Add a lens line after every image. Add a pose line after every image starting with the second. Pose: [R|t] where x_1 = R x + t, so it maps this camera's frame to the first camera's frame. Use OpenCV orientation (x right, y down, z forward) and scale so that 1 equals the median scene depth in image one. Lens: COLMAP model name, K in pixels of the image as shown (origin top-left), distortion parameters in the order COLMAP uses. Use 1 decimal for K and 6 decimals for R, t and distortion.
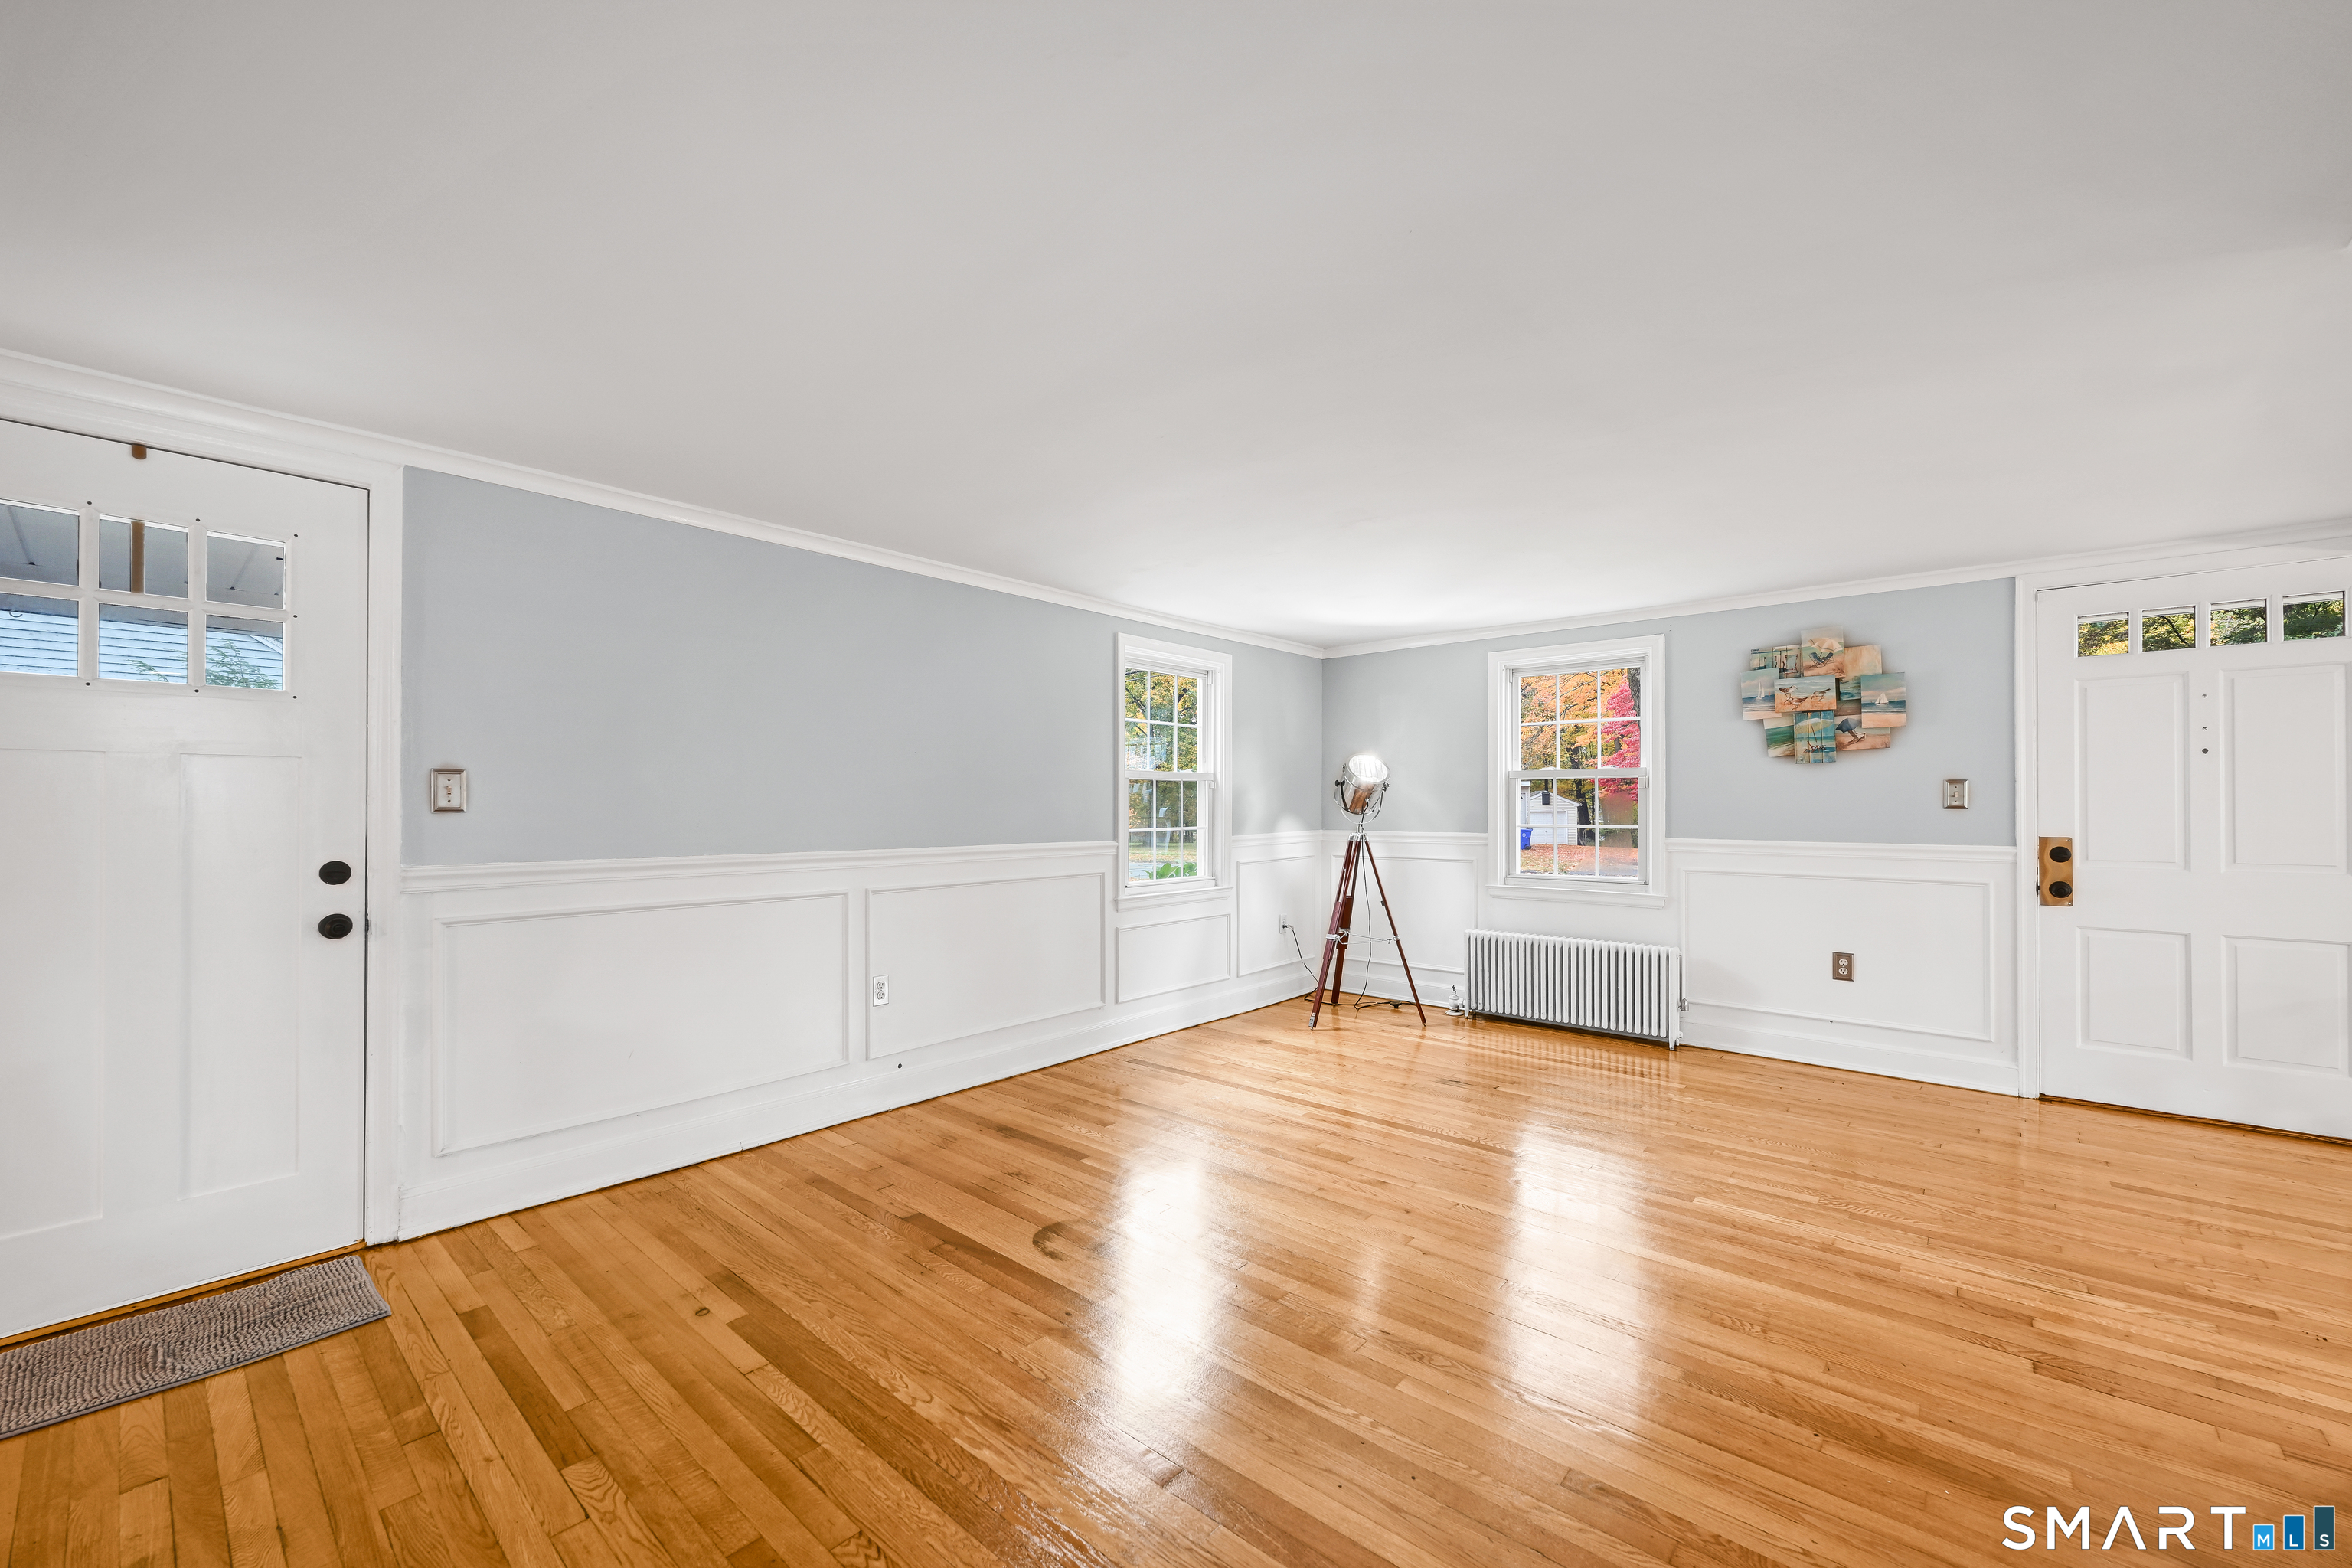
lens RADIAL K [[948.6, 0, 1187.4], [0, 948.6, 789.0], [0, 0, 1]] dist [-0.001182, -0.000206]
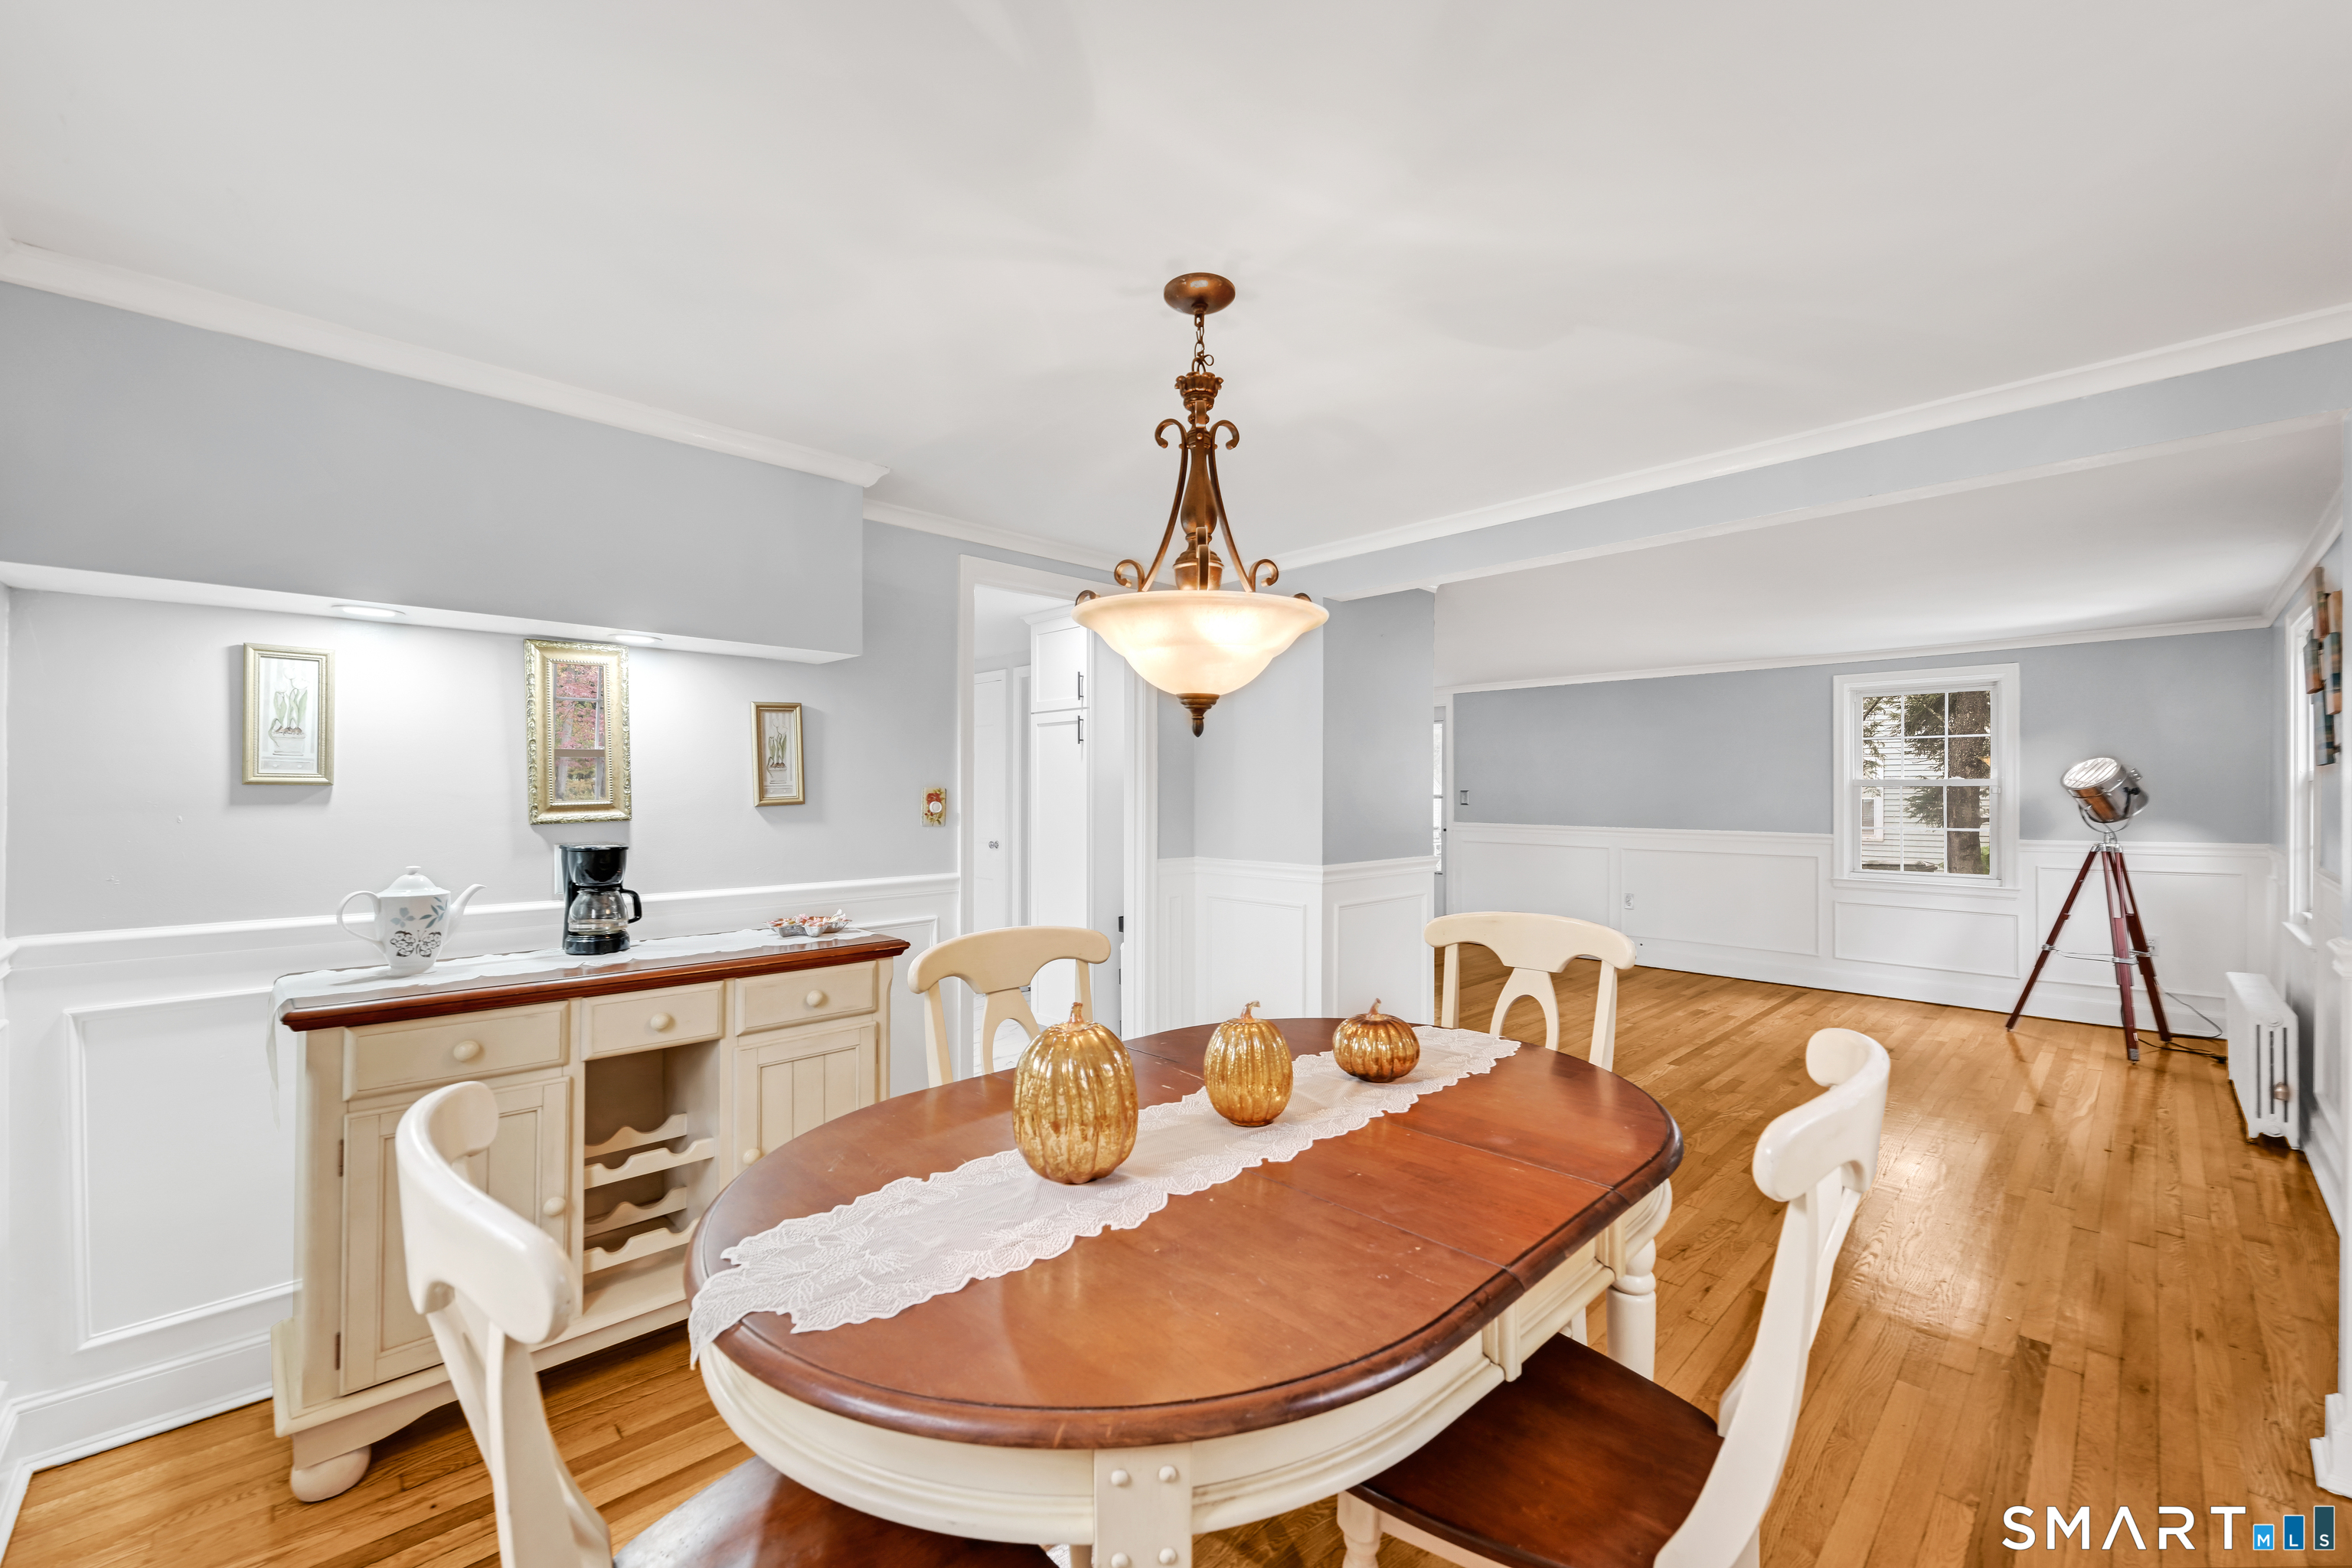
lens RADIAL K [[948.6, 0, 1187.4], [0, 948.6, 789.0], [0, 0, 1]] dist [-0.001182, -0.000206]
pose [[-0.069168, -0.009414, -0.997561, 2.048857], [0.008687, 0.999912, -0.010038, -0.005297], [0.997567, -0.009360, -0.069080, 0.314814]]
